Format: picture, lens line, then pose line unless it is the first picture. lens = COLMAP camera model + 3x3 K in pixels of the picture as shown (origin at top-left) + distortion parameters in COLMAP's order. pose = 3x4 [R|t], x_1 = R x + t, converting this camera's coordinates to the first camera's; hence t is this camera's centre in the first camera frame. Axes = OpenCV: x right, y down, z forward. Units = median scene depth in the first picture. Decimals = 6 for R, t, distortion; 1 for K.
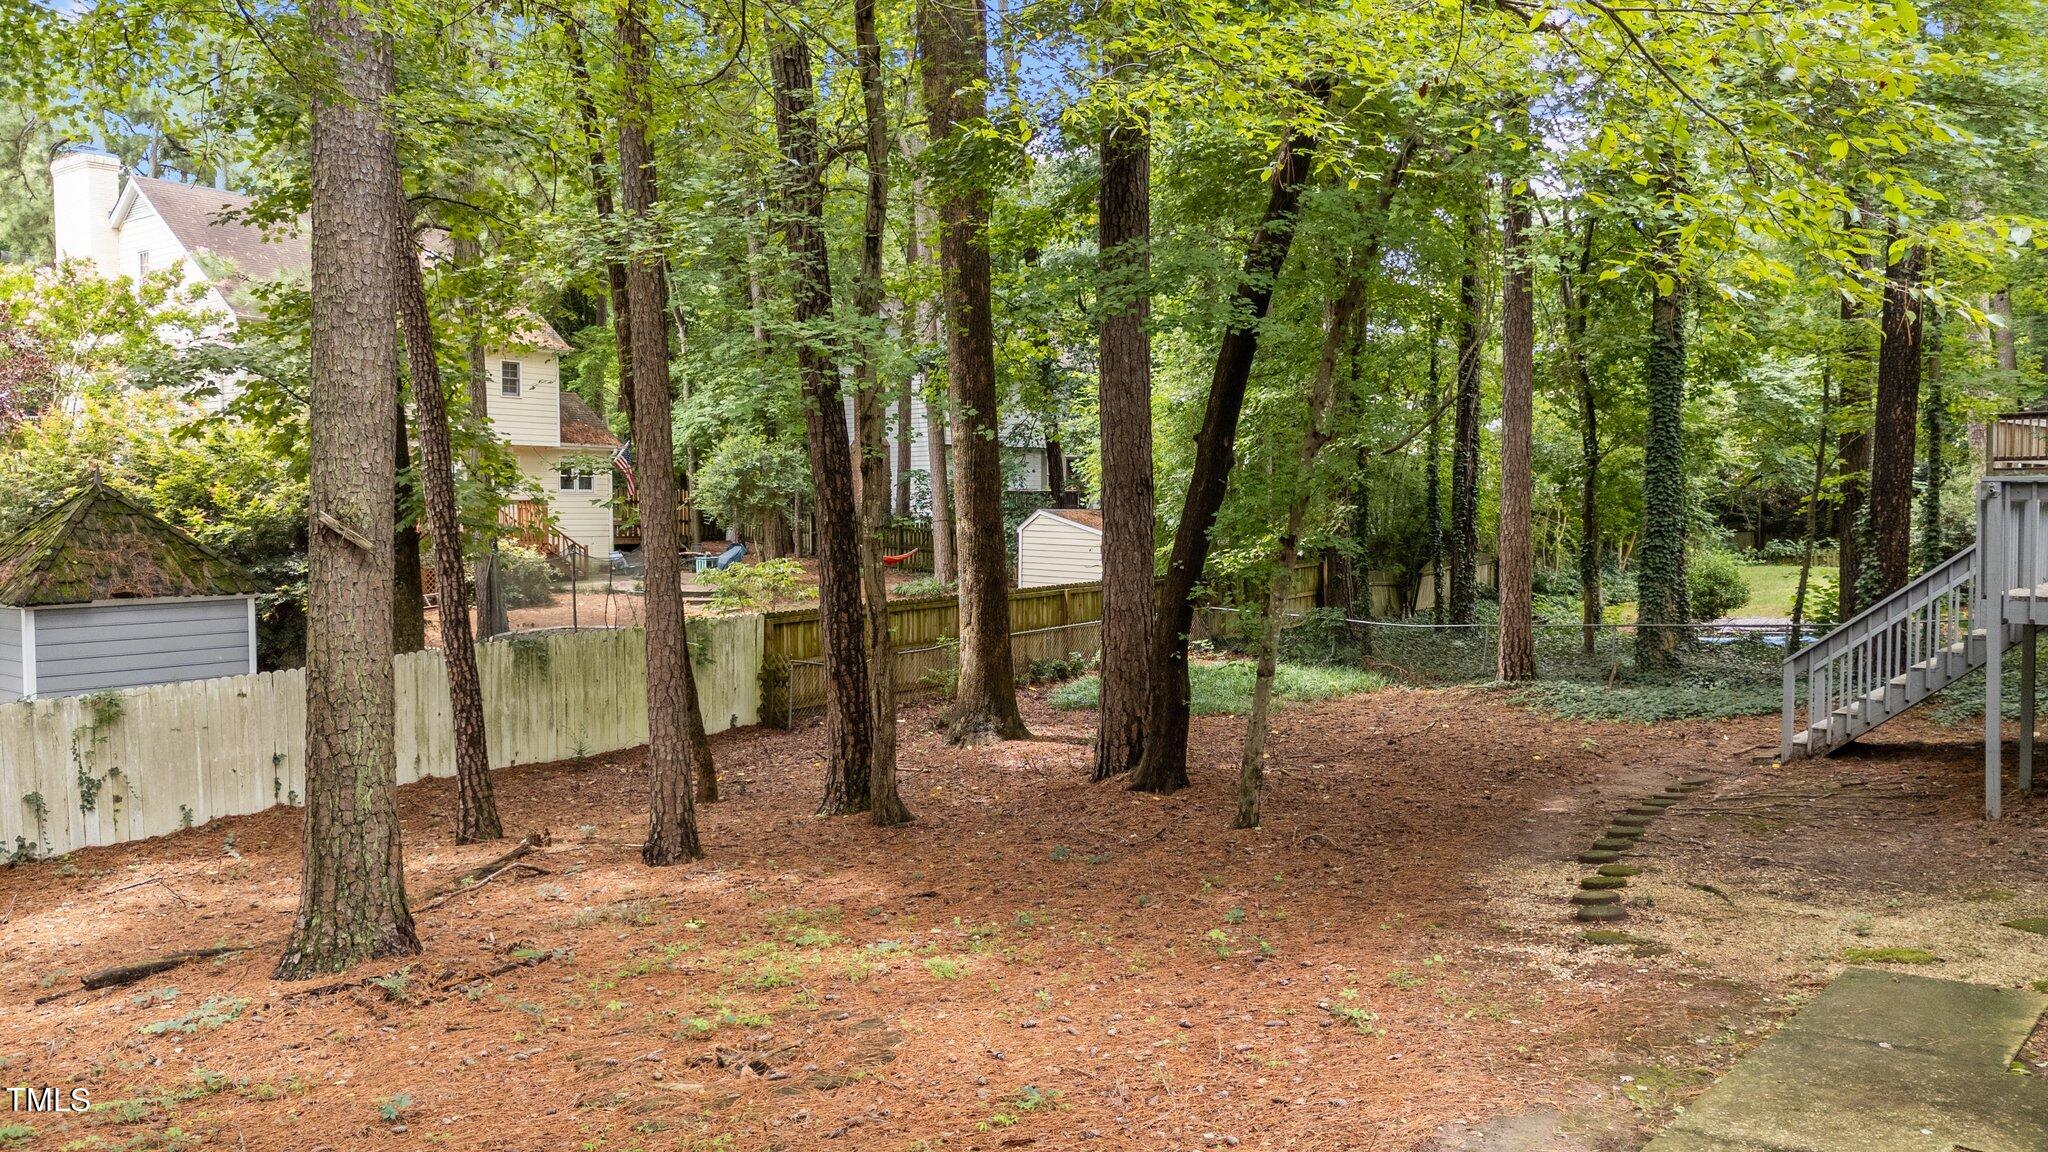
lens RADIAL K [[1513.4, 0, 1024.7], [0, 1513.4, 563.4], [0, 0, 1]] dist [0.059287, -0.061472]
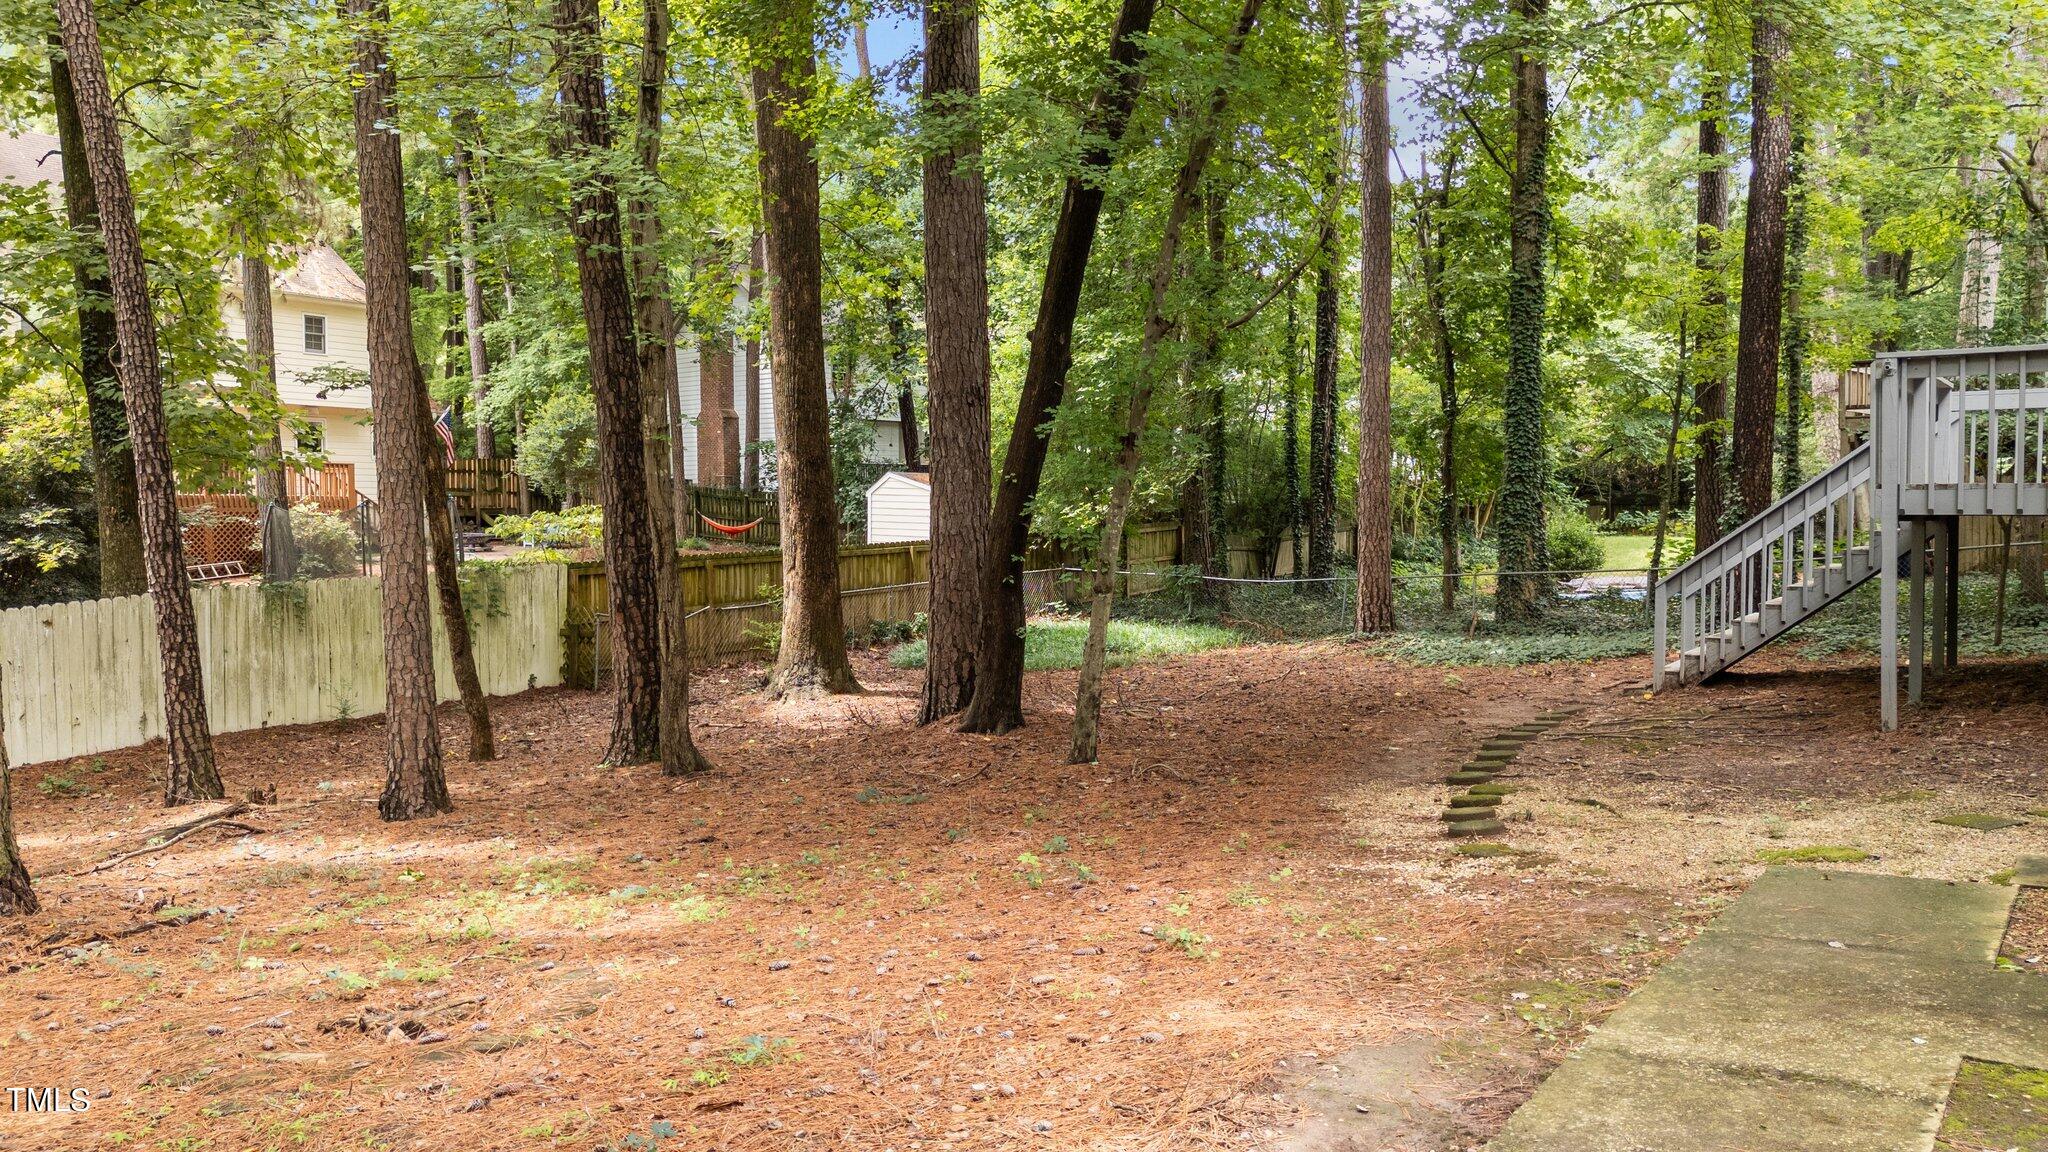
lens RADIAL K [[1513.4, 0, 1024.7], [0, 1513.4, 563.4], [0, 0, 1]] dist [0.059287, -0.061472]
pose [[0.996301, -0.004346, 0.085825, 0.034619], [0.004197, 0.999989, 0.001915, 0.051425], [-0.085833, -0.001548, 0.996308, 0.111988]]
